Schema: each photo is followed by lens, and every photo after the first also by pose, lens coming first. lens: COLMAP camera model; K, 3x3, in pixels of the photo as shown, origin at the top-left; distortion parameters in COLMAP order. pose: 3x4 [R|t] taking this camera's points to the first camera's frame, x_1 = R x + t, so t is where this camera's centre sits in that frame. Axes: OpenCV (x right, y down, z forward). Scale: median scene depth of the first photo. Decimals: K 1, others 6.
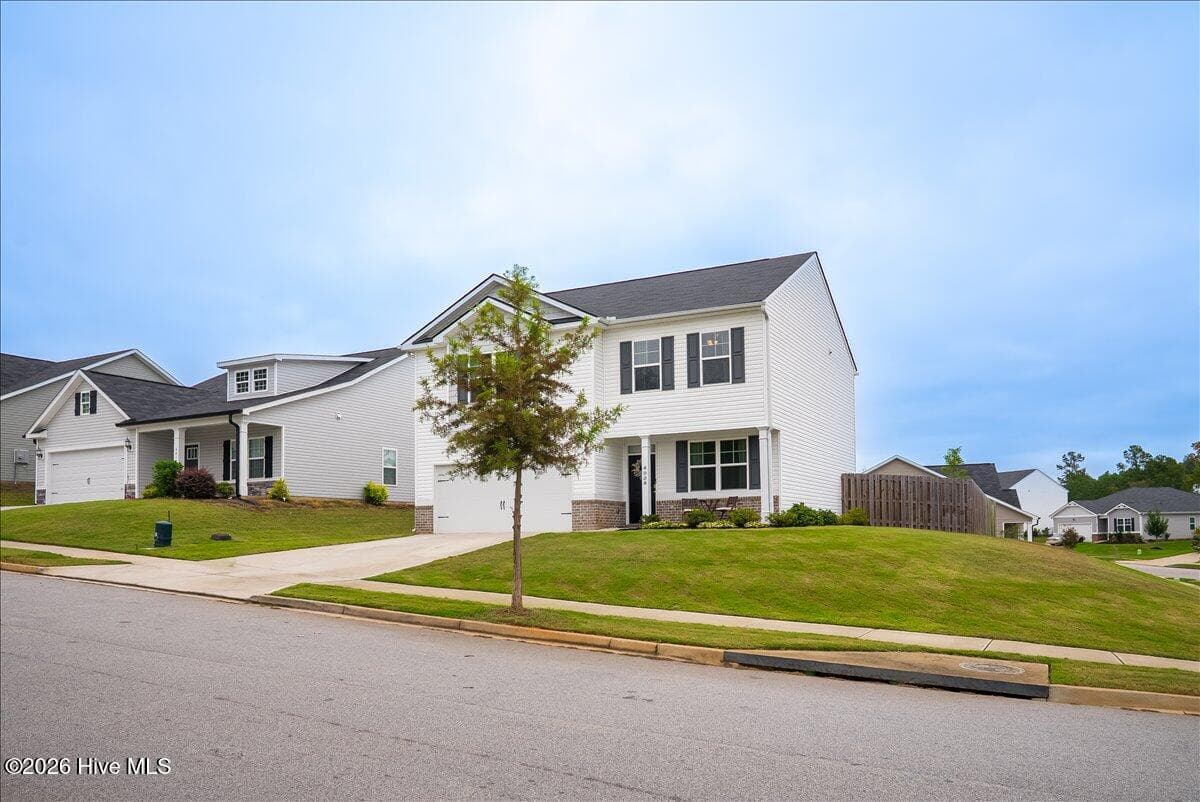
lens RADIAL K [[922.5, 0, 605.8], [0, 922.5, 513.0], [0, 0, 1]] dist [-0.126723, 0.143705]
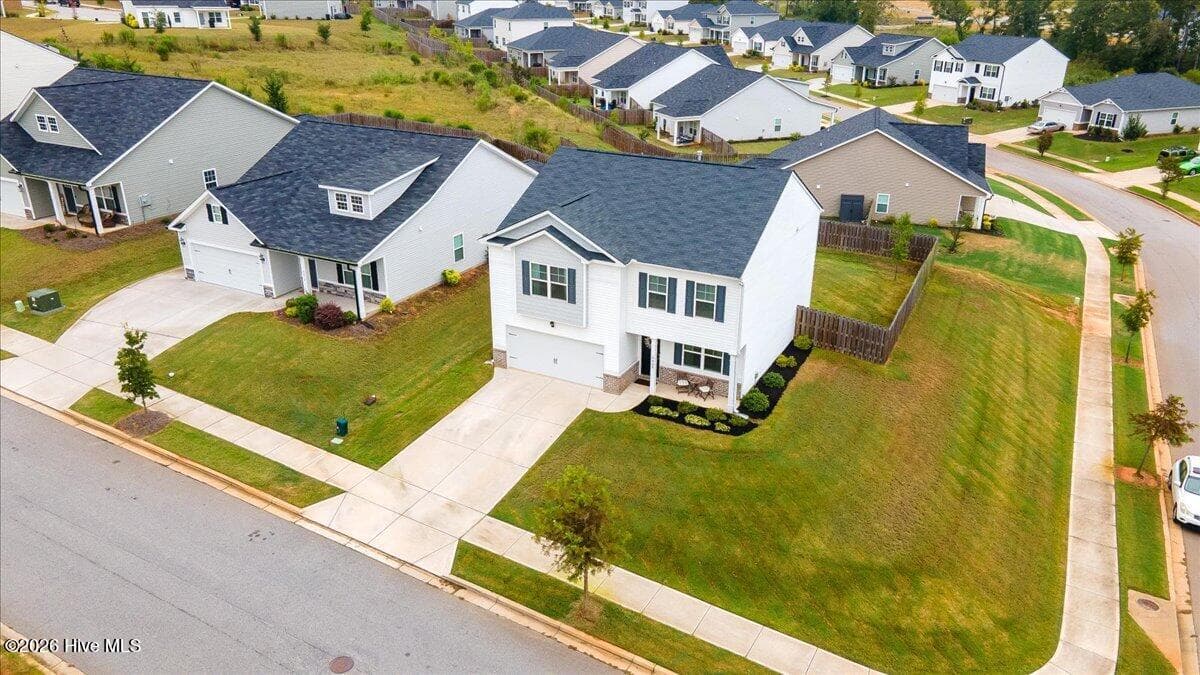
lens RADIAL K [[874.6, 0, 600.0], [0, 874.6, 337.5], [0, 0, 1]] dist [0.033250, 0.010871]
pose [[0.999743, 0.021785, -0.006342, -0.033477], [-0.017267, 0.911834, 0.410195, -0.634231], [0.014719, -0.409980, 0.911976, -0.264328]]
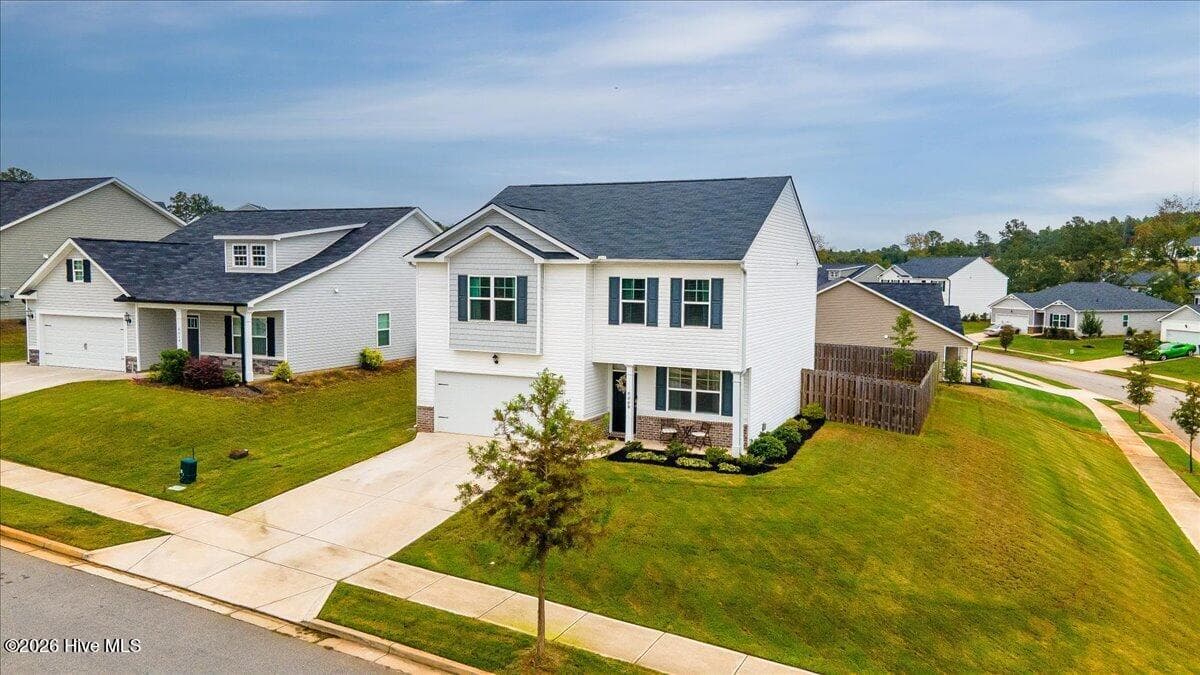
lens RADIAL K [[876.3, 0, 600.0], [0, 876.3, 337.5], [0, 0, 1]] dist [0.002485, 0.080585]
pose [[0.998715, 0.022428, 0.045456, -0.040994], [-0.026994, 0.994370, 0.102470, -0.217133], [-0.042902, -0.103566, 0.993697, -0.046208]]
